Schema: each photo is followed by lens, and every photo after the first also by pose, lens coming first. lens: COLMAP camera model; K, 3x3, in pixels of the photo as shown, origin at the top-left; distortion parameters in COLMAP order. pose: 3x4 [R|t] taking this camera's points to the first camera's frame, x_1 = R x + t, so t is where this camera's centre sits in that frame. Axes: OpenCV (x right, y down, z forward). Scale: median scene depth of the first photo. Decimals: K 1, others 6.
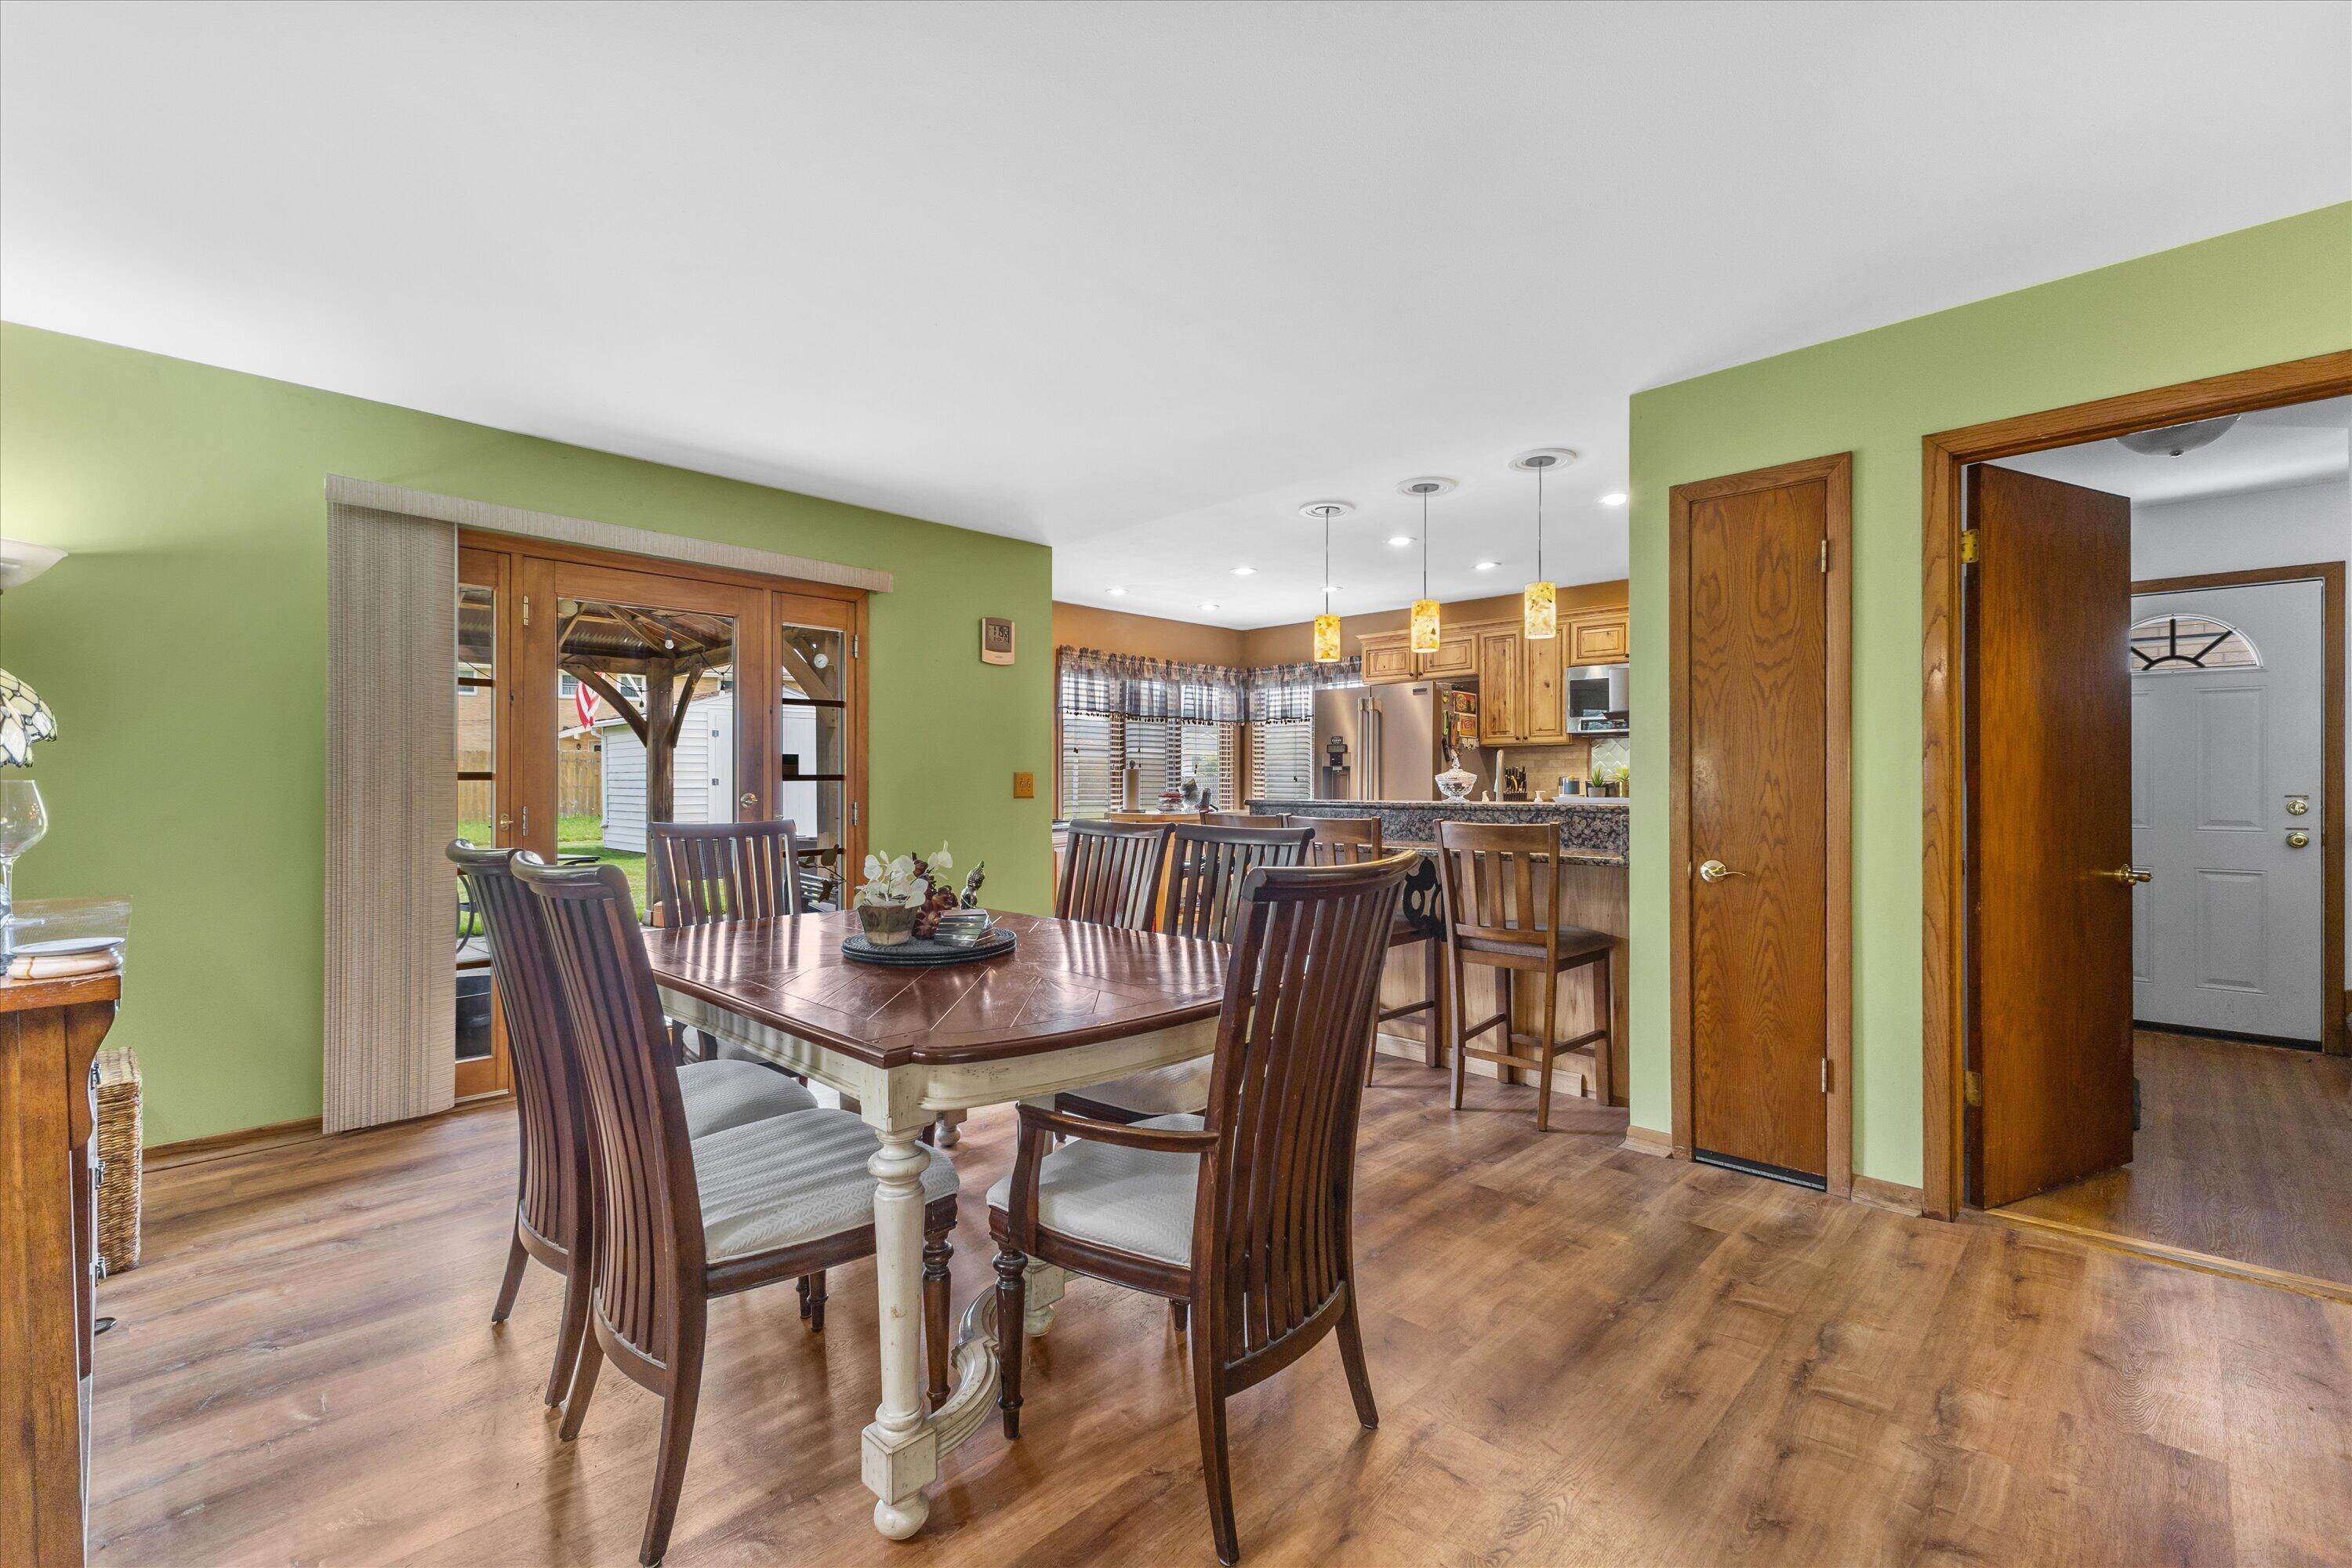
lens RADIAL K [[1021.4, 0, 1179.6], [0, 1021.4, 772.3], [0, 0, 1]] dist [0.006456, 0.000245]
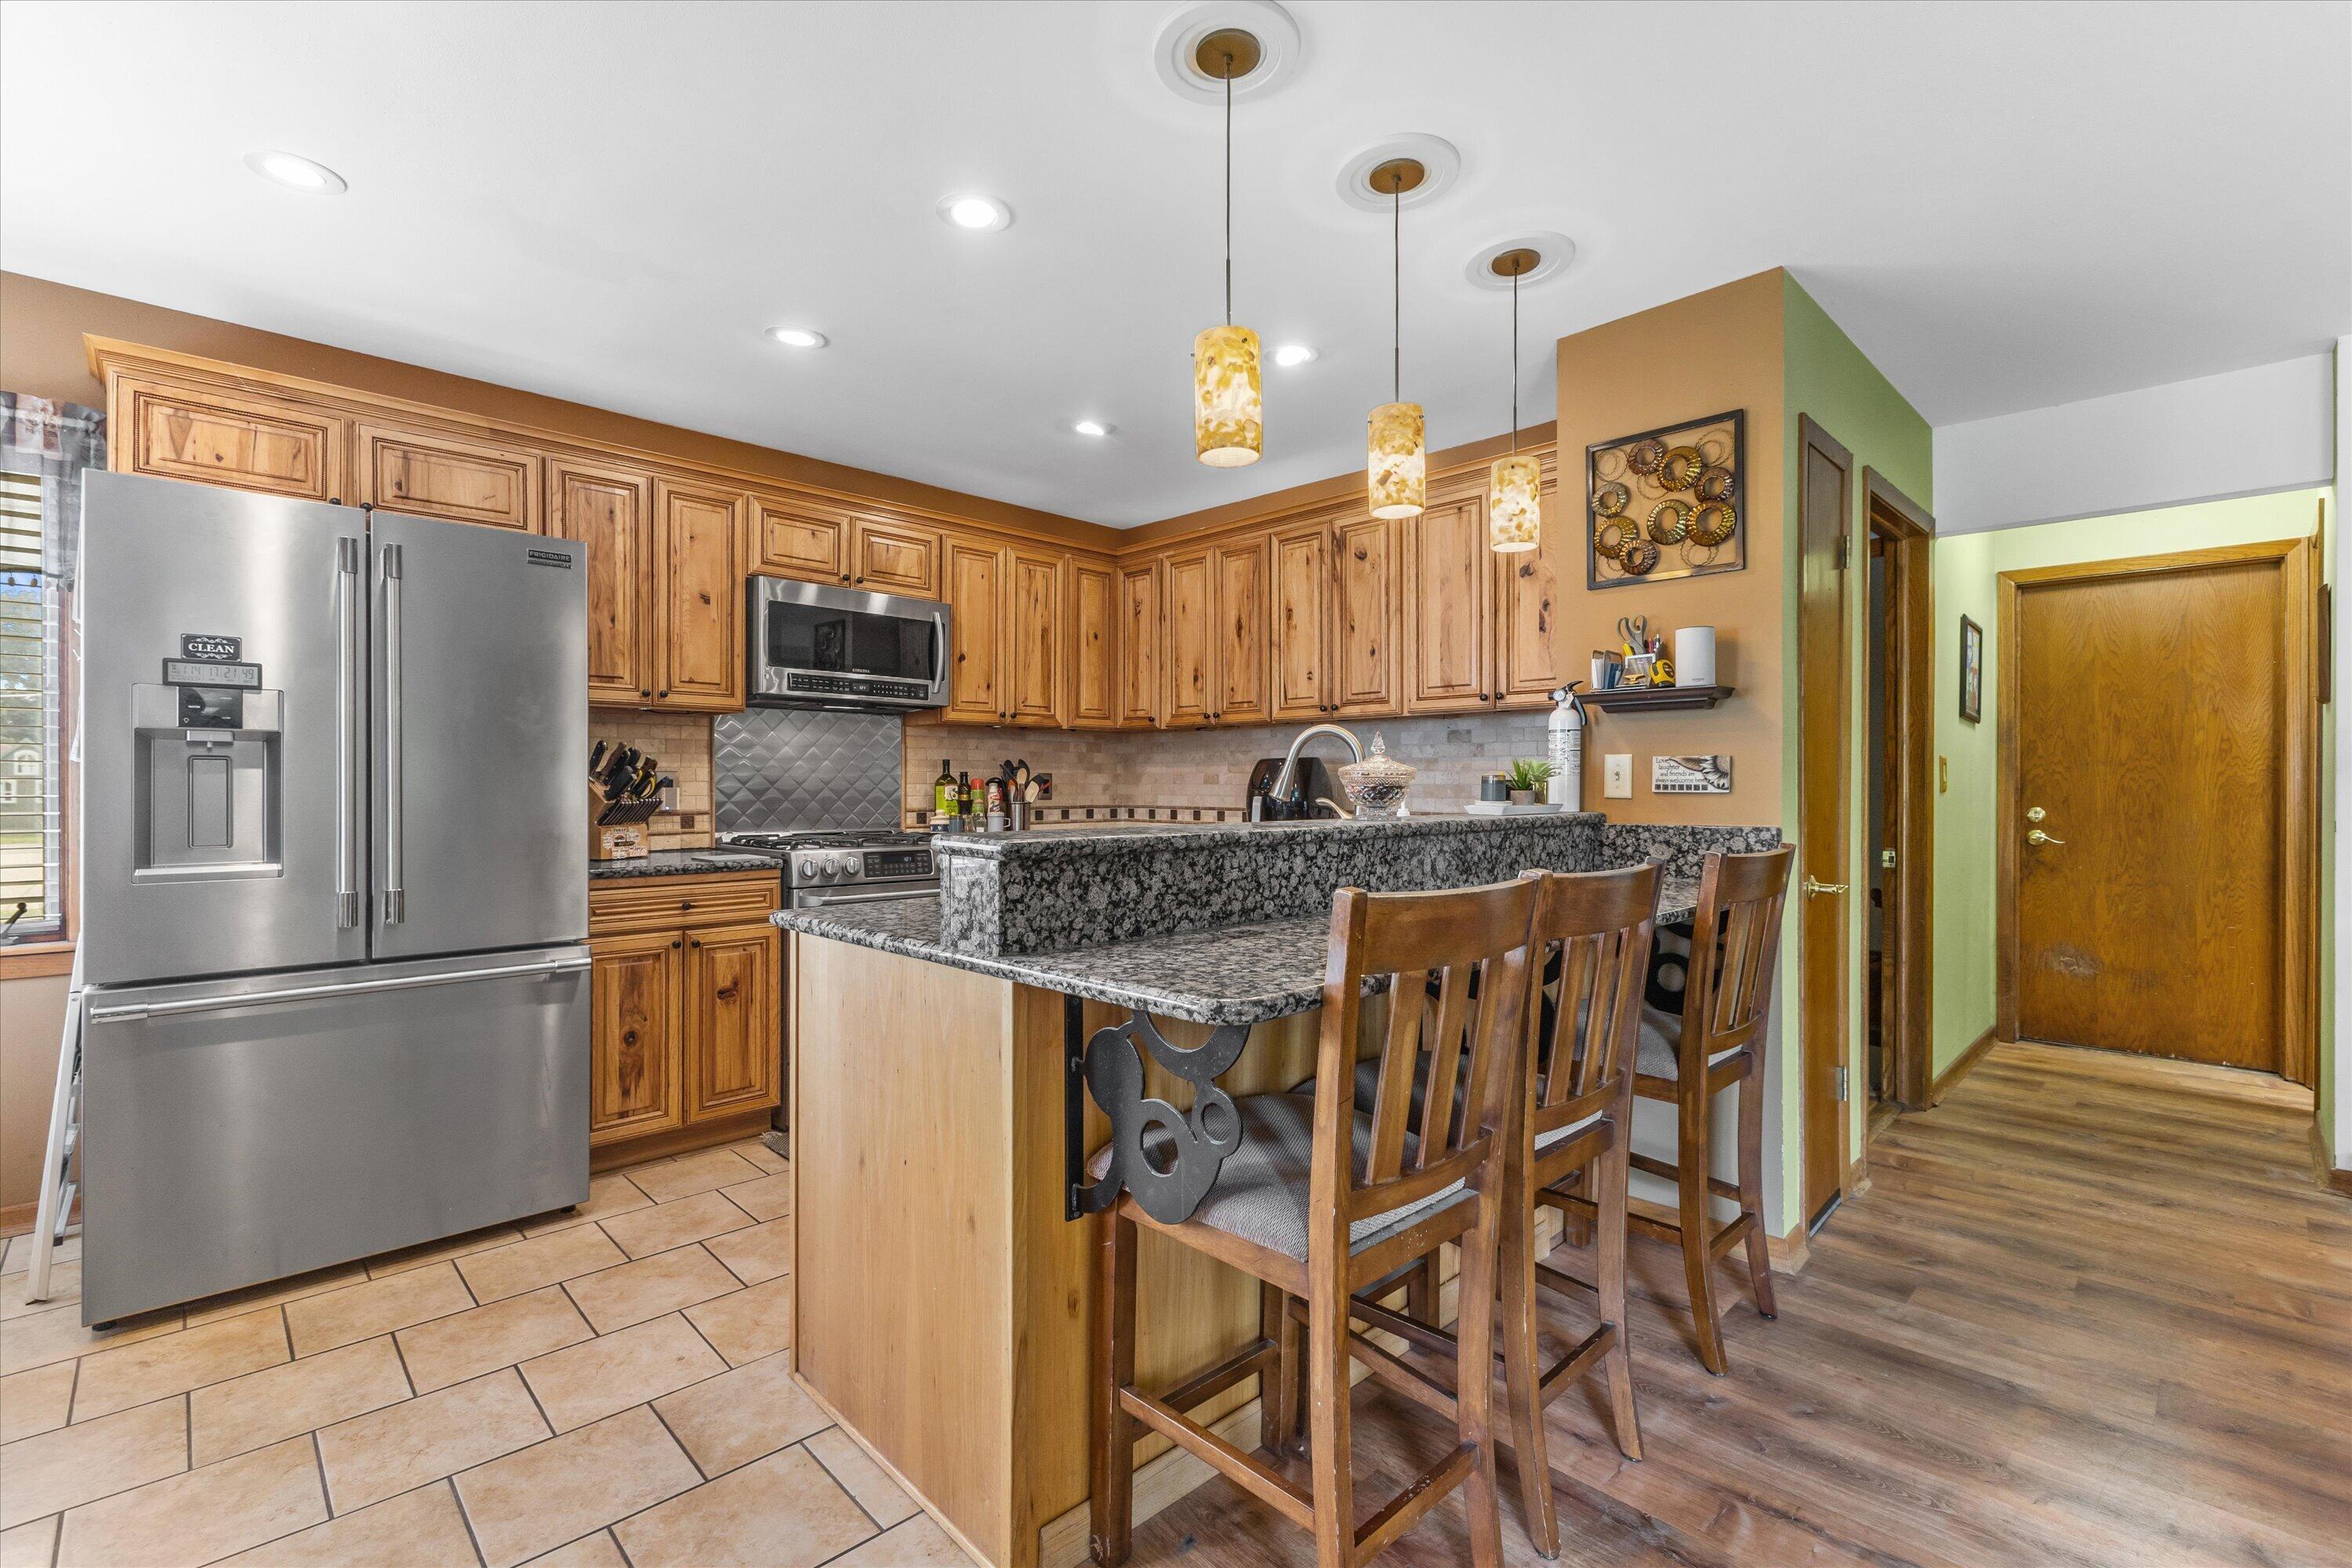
lens RADIAL K [[1024.0, 0, 1174.3], [0, 1024.0, 788.1], [0, 0, 1]] dist [0.000803, -0.000003]
pose [[0.038067, -0.004234, 0.999266, -0.319127], [-0.012542, 0.999910, 0.004714, 0.014313], [-0.999196, -0.012713, 0.038011, 1.385897]]
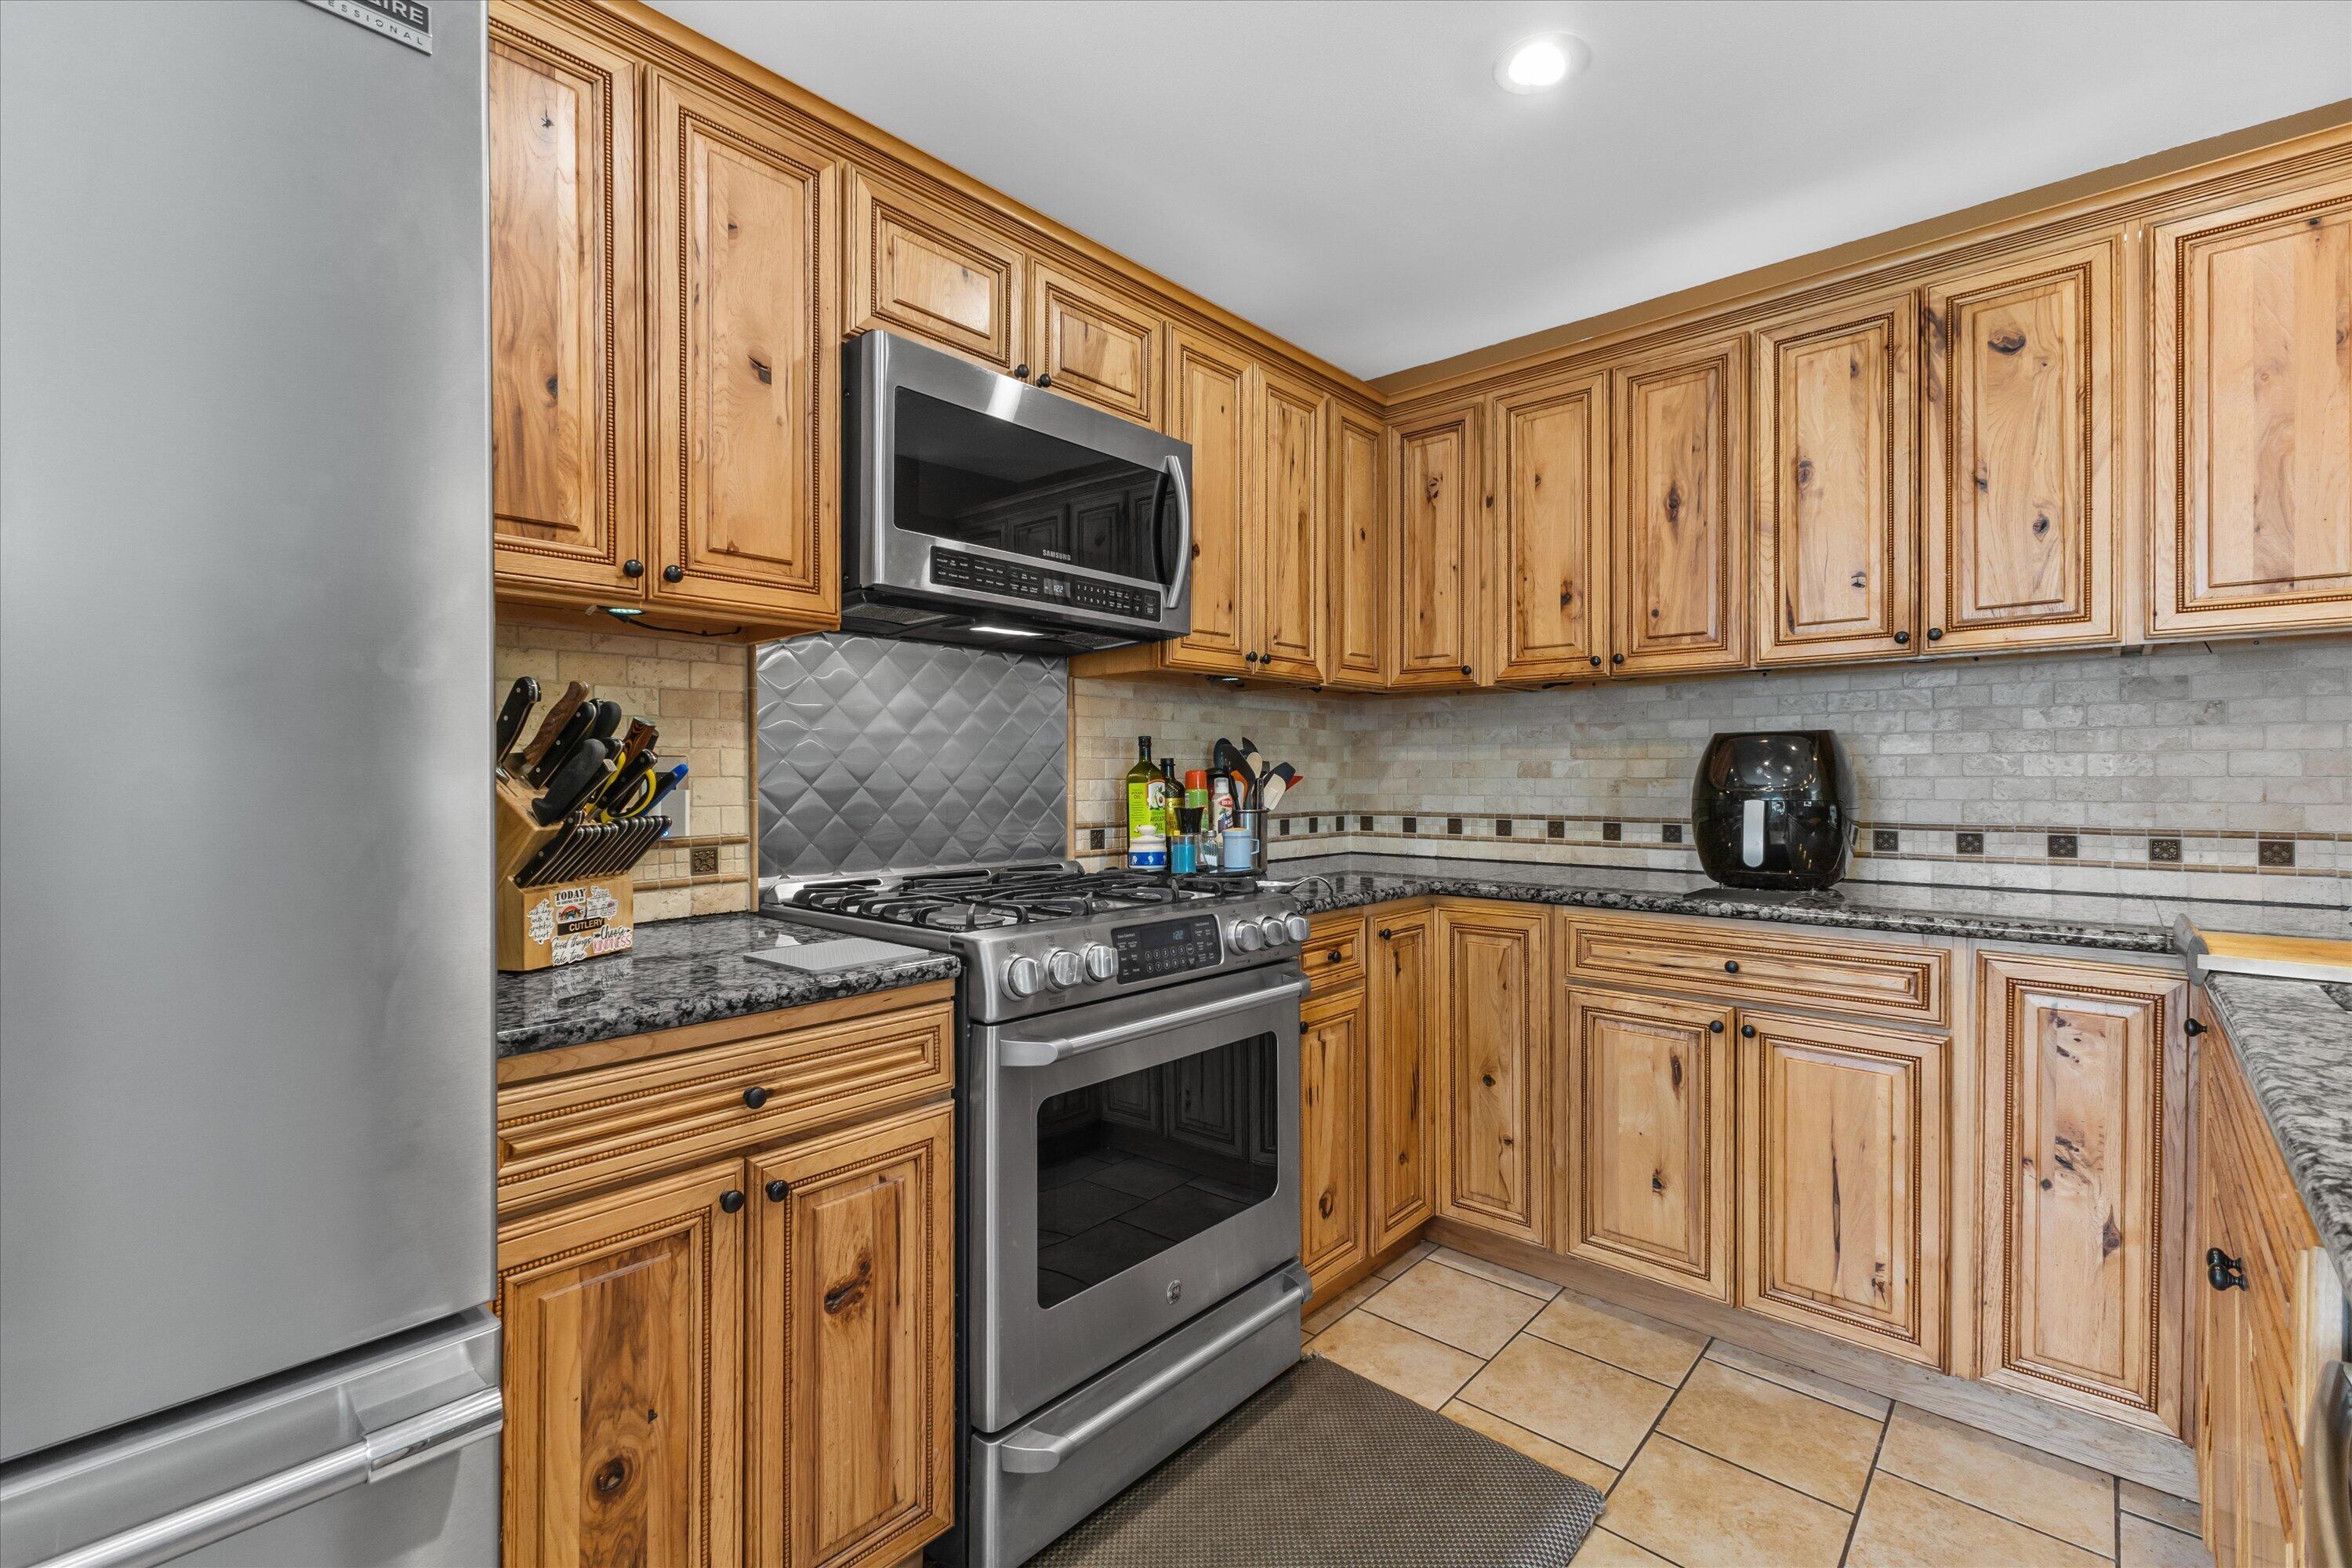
lens RADIAL K [[1029.7, 0, 1172.3], [0, 1029.7, 776.7], [0, 0, 1]] dist [0.006290, 0.000231]
pose [[-0.026838, 0.000242, 0.999640, 0.212870], [-0.008641, 0.999963, -0.000474, 0.017090], [-0.999602, -0.008650, -0.026835, 1.718583]]
